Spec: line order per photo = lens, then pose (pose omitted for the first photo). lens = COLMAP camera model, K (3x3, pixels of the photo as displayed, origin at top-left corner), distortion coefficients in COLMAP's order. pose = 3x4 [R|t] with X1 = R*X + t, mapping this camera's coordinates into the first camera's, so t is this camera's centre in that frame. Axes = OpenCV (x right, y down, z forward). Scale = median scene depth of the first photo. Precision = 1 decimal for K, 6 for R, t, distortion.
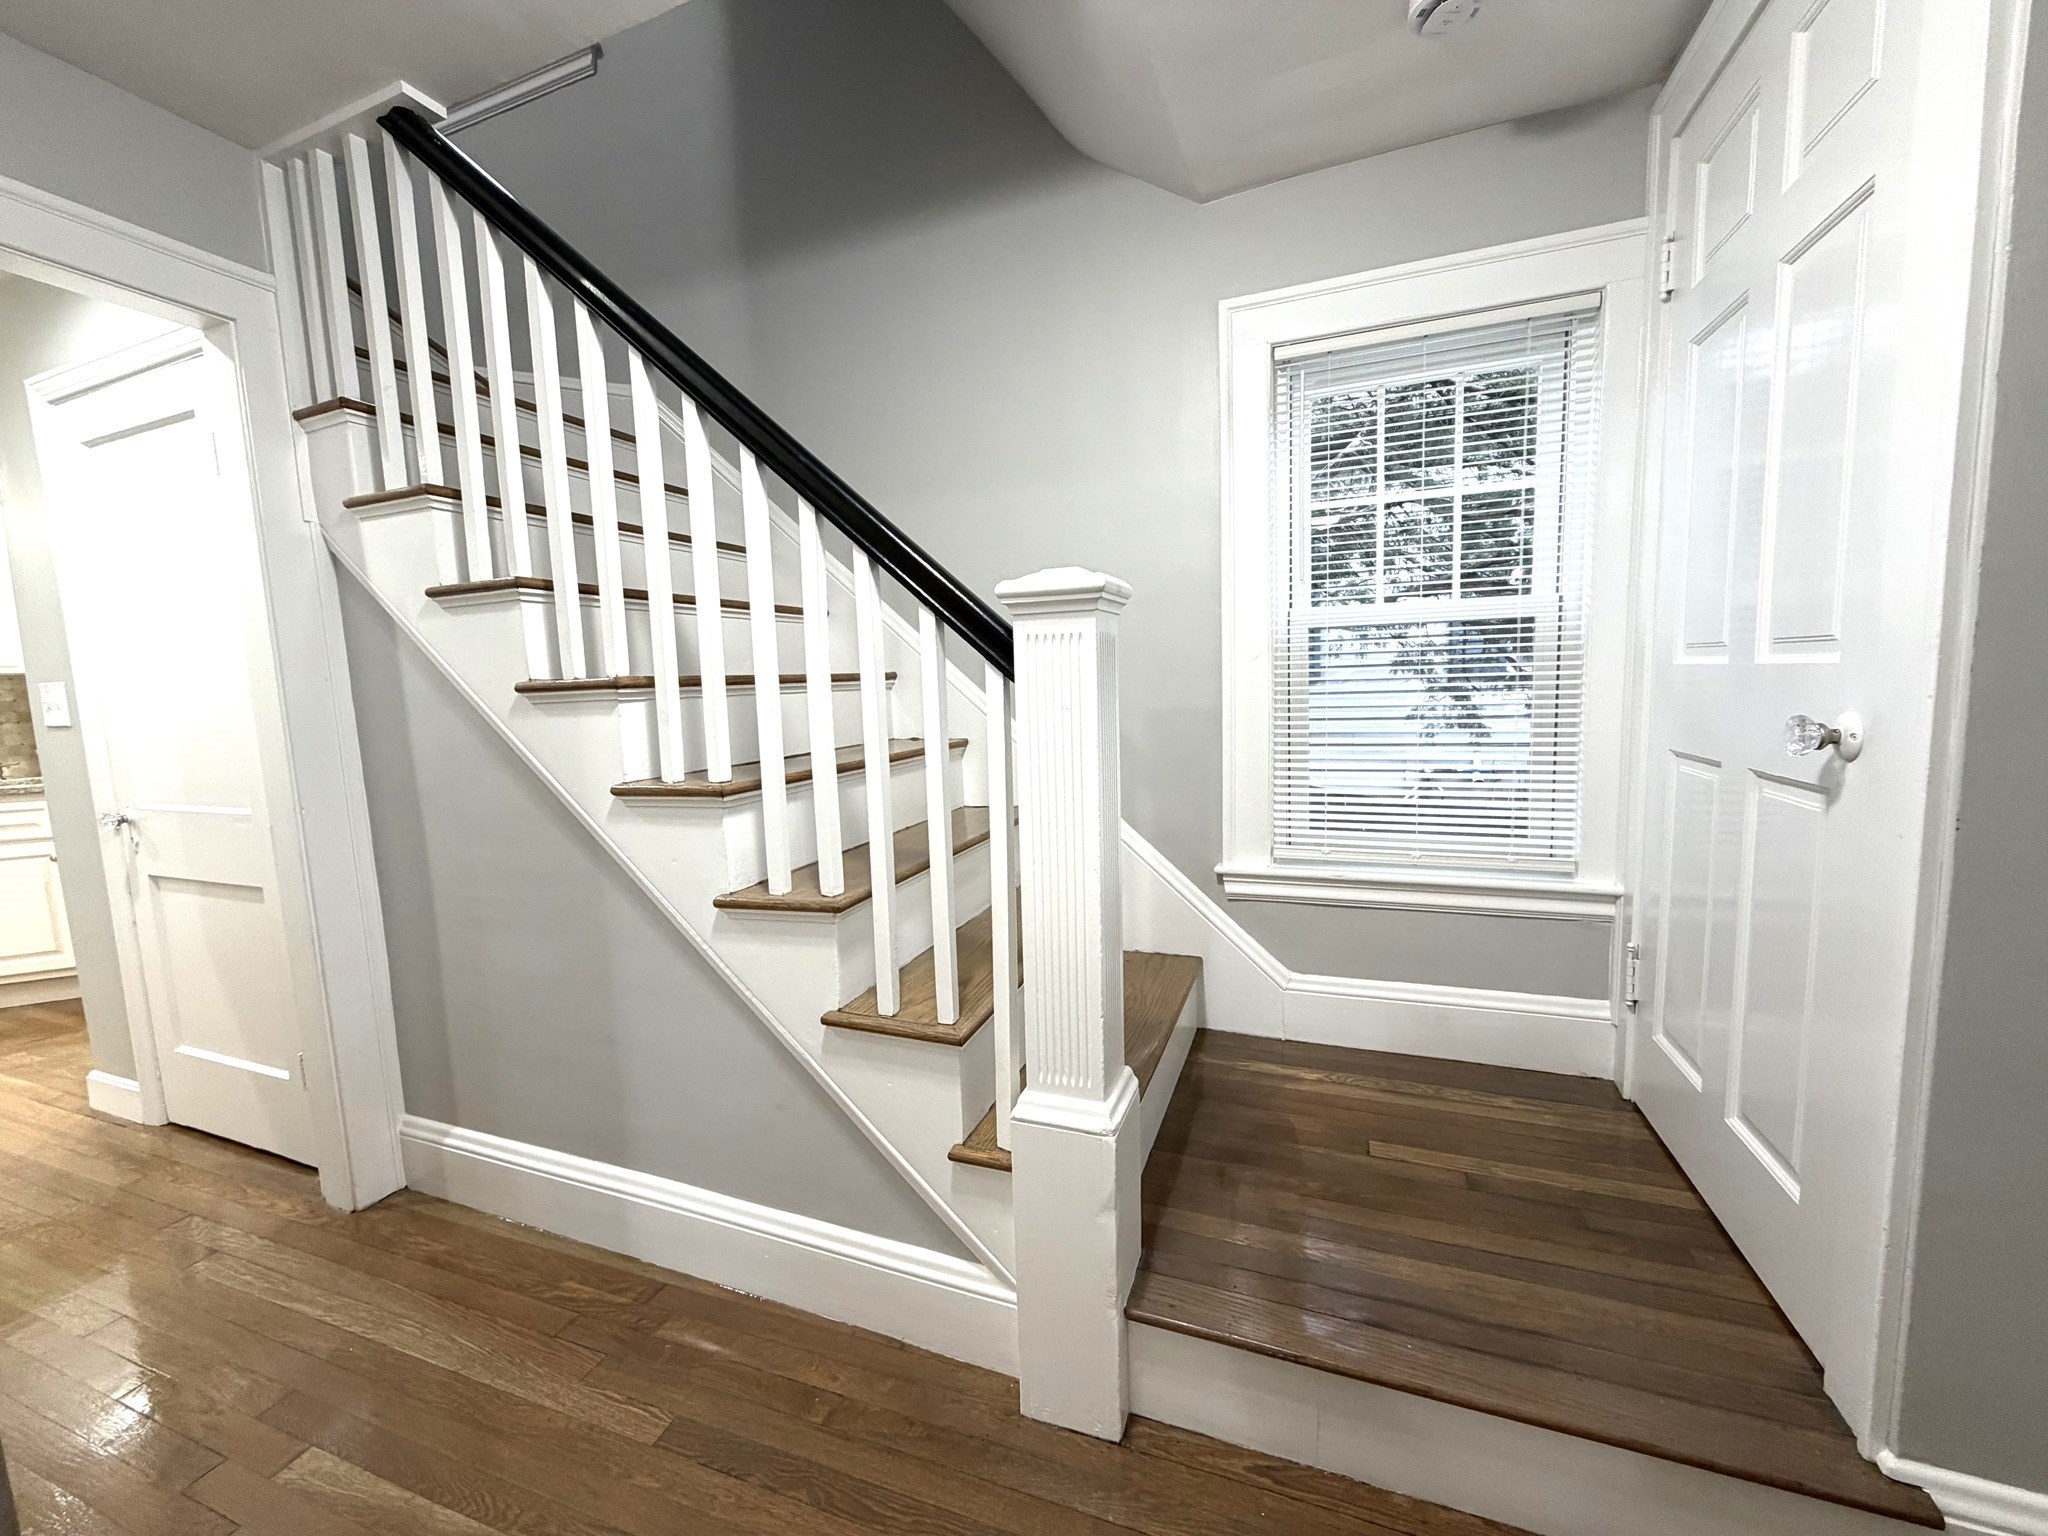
lens RADIAL K [[817.8, 0, 1016.5], [0, 817.8, 776.5], [0, 0, 1]] dist [0.001897, -0.000587]
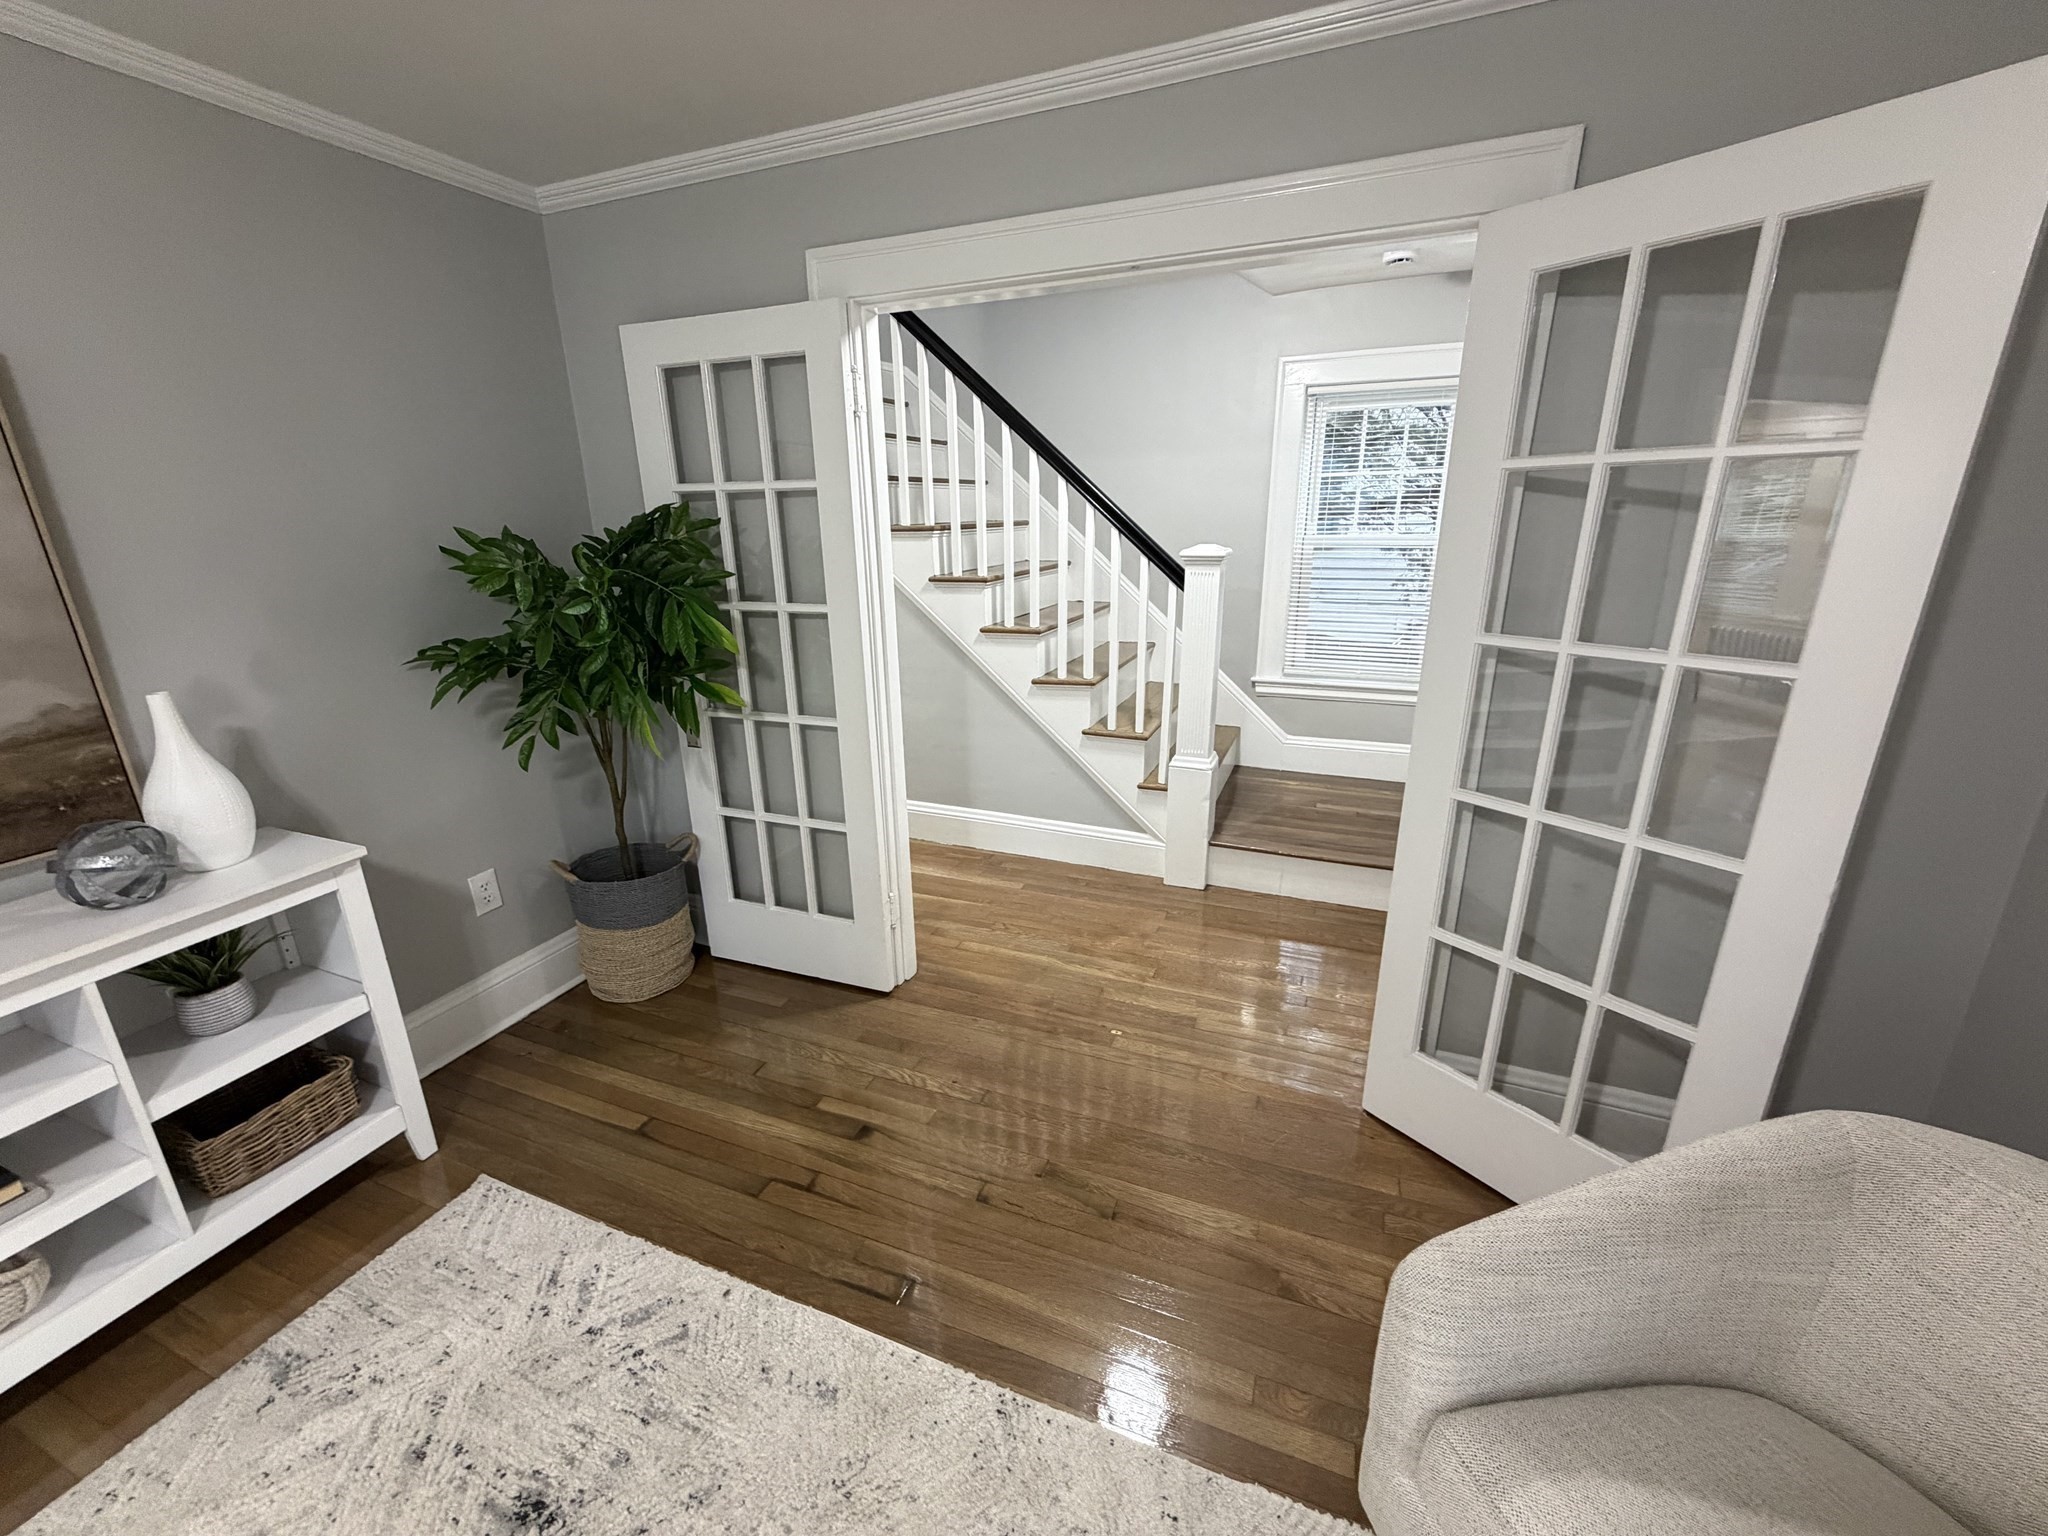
lens RADIAL K [[817.8, 0, 1020.3], [0, 817.8, 767.8], [0, 0, 1]] dist [0.001897, -0.000587]
pose [[0.999619, 0.025424, -0.010725, -0.359465], [-0.022912, 0.981354, 0.190837, -0.040698], [0.015377, -0.190519, 0.981563, -1.216696]]
